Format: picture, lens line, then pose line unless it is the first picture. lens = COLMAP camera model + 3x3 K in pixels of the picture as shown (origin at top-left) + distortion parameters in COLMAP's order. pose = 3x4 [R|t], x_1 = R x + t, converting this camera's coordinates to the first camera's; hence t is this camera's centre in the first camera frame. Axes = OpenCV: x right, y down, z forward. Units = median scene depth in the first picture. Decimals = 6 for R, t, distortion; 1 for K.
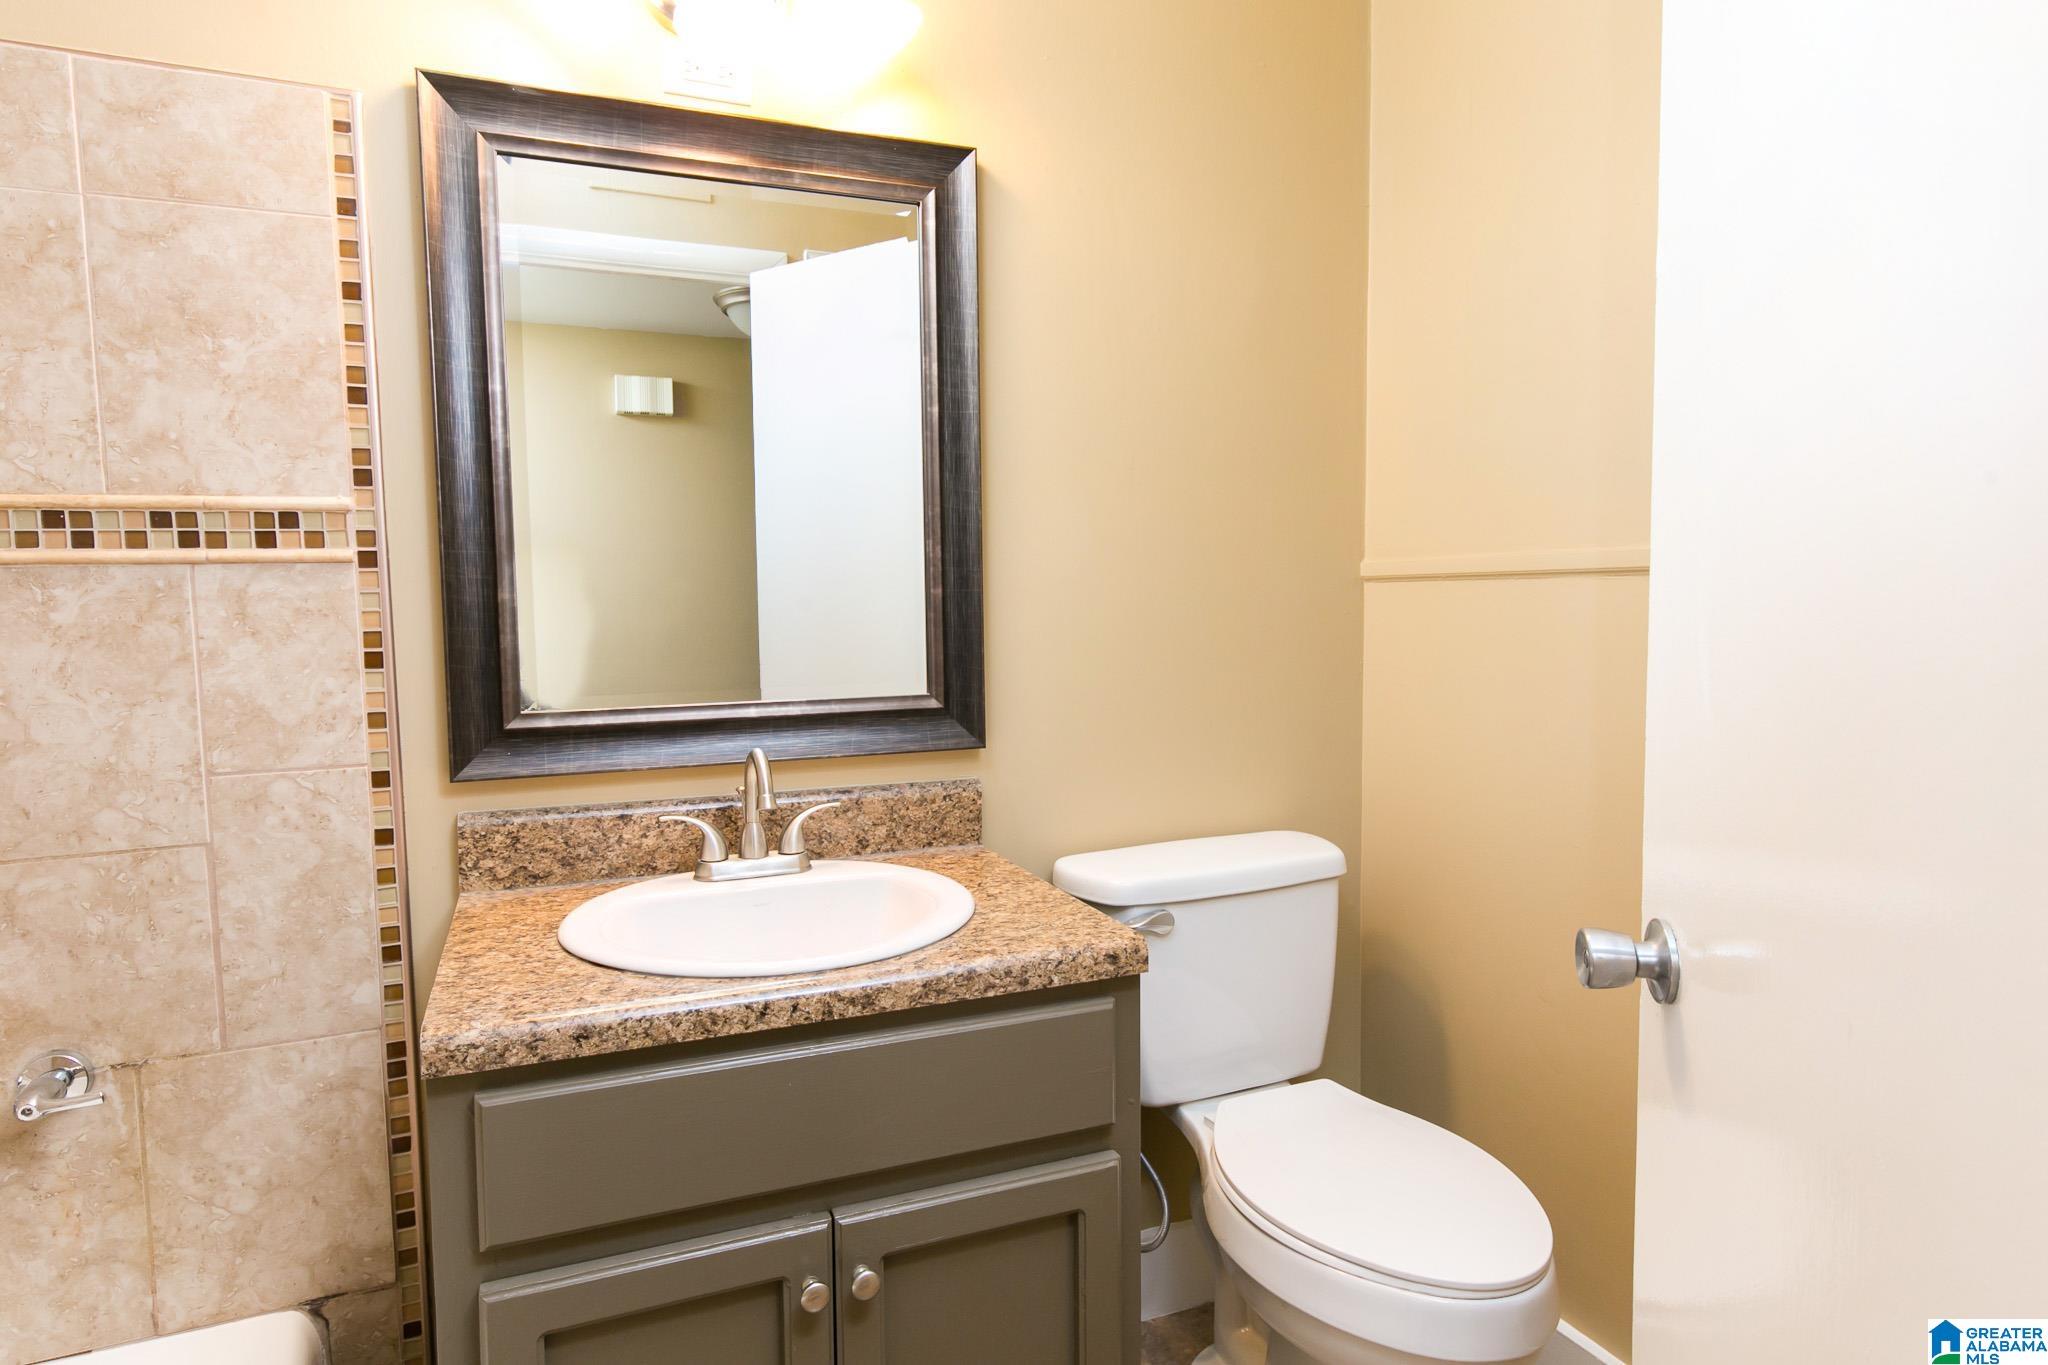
lens RADIAL K [[1186.6, 0, 1024.0], [0, 1186.6, 682.5], [0, 0, 1]] dist [0.001339, 0.002138]
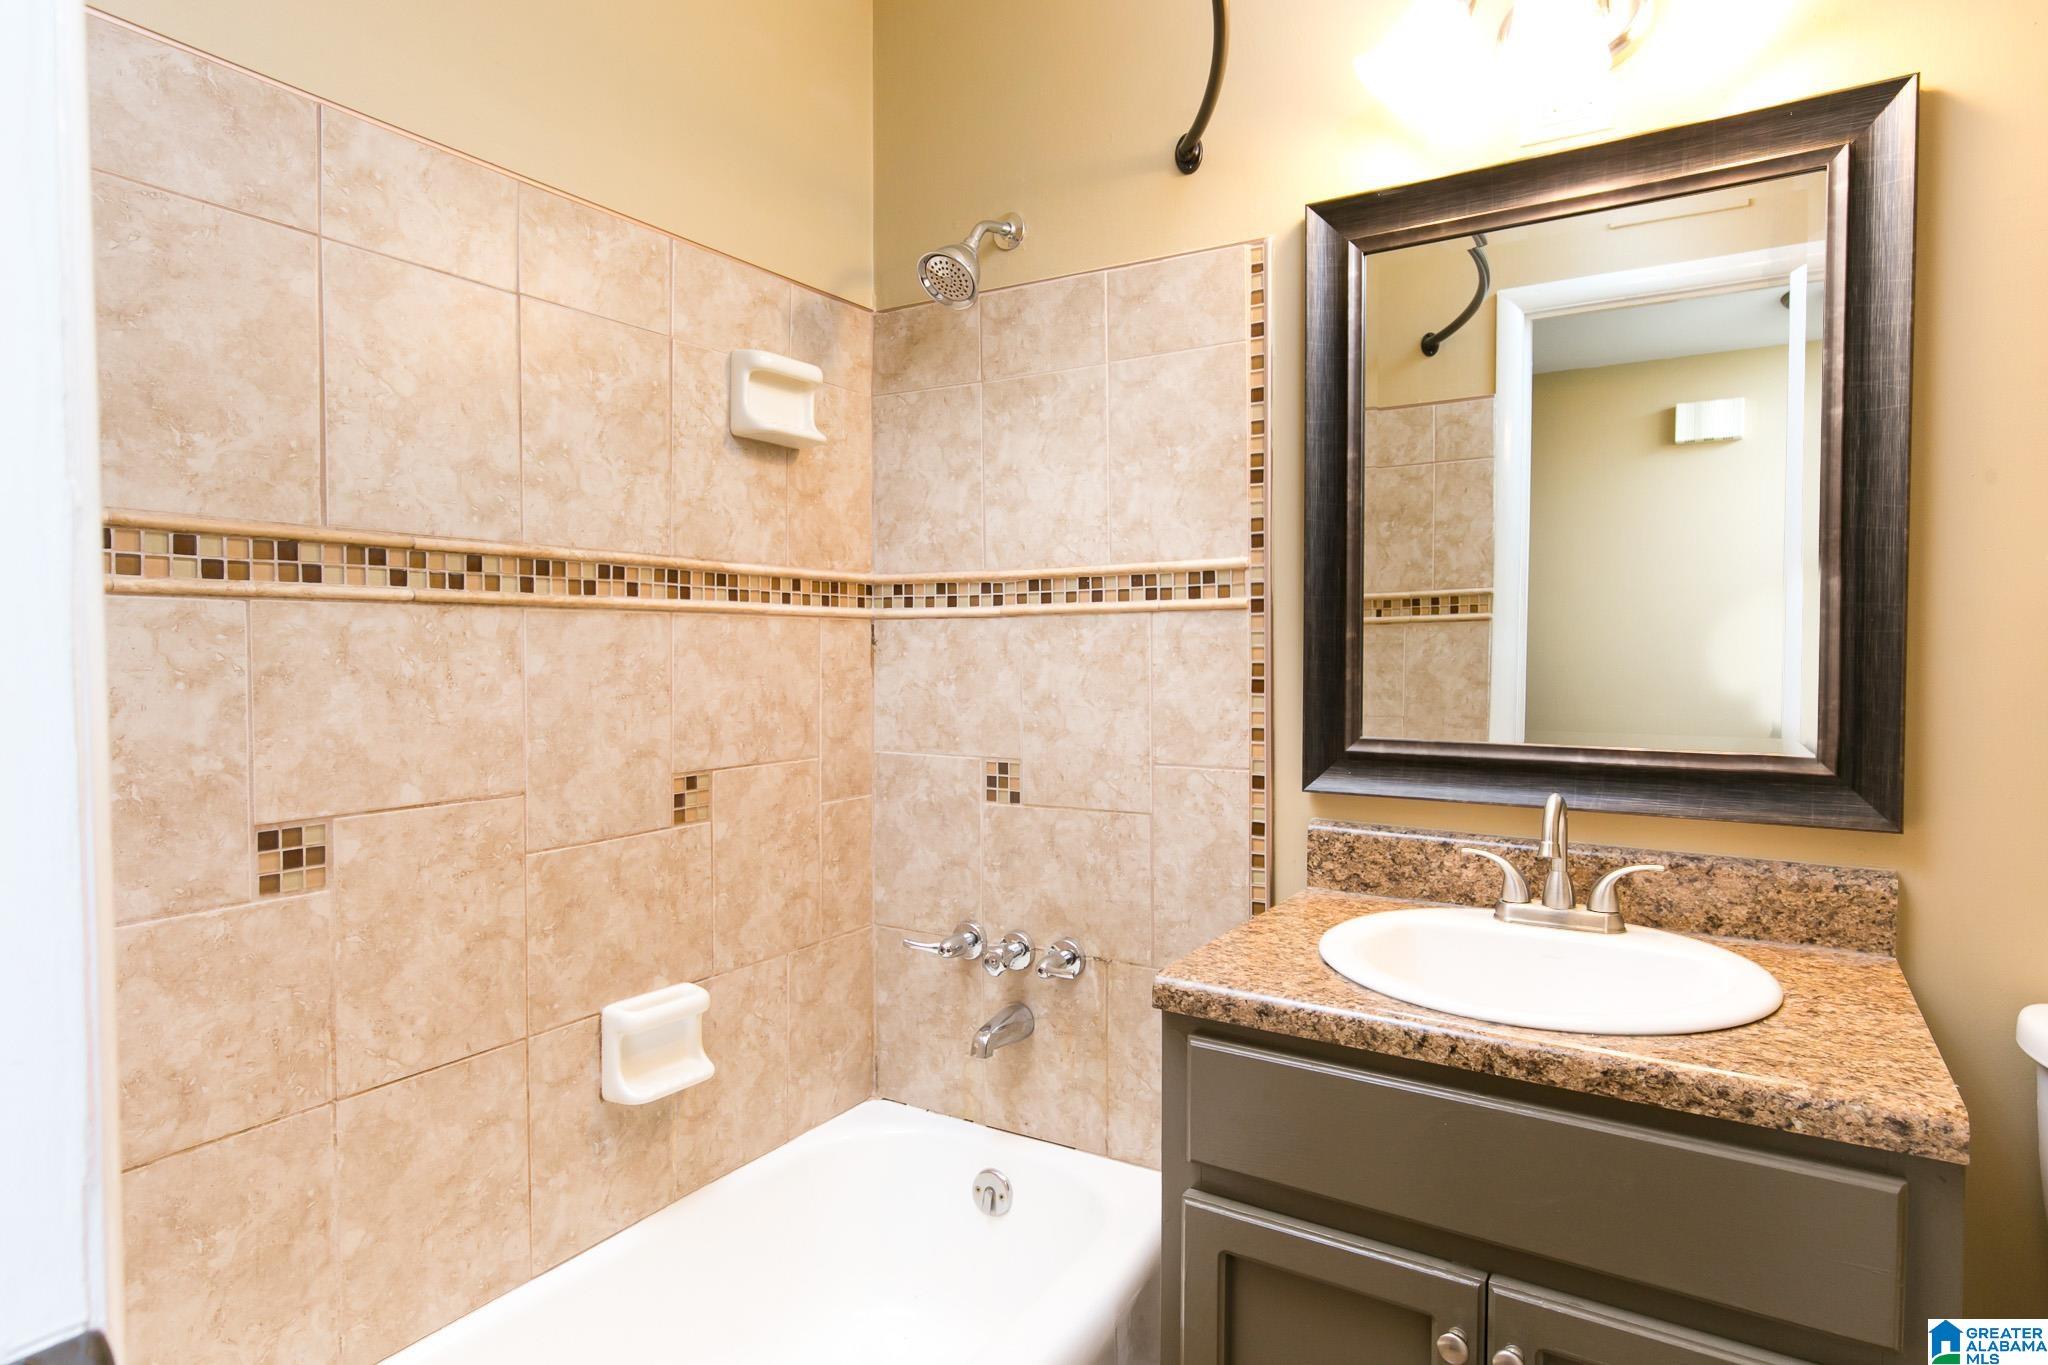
lens RADIAL K [[1155.3, 0, 1024.0], [0, 1155.3, 682.5], [0, 0, 1]] dist [0.000648, 0.000063]
pose [[0.562603, 0.039298, -0.825793, 0.330499], [-0.064727, 0.997897, 0.003390, -0.011366], [0.824190, 0.051544, 0.563963, 0.116148]]
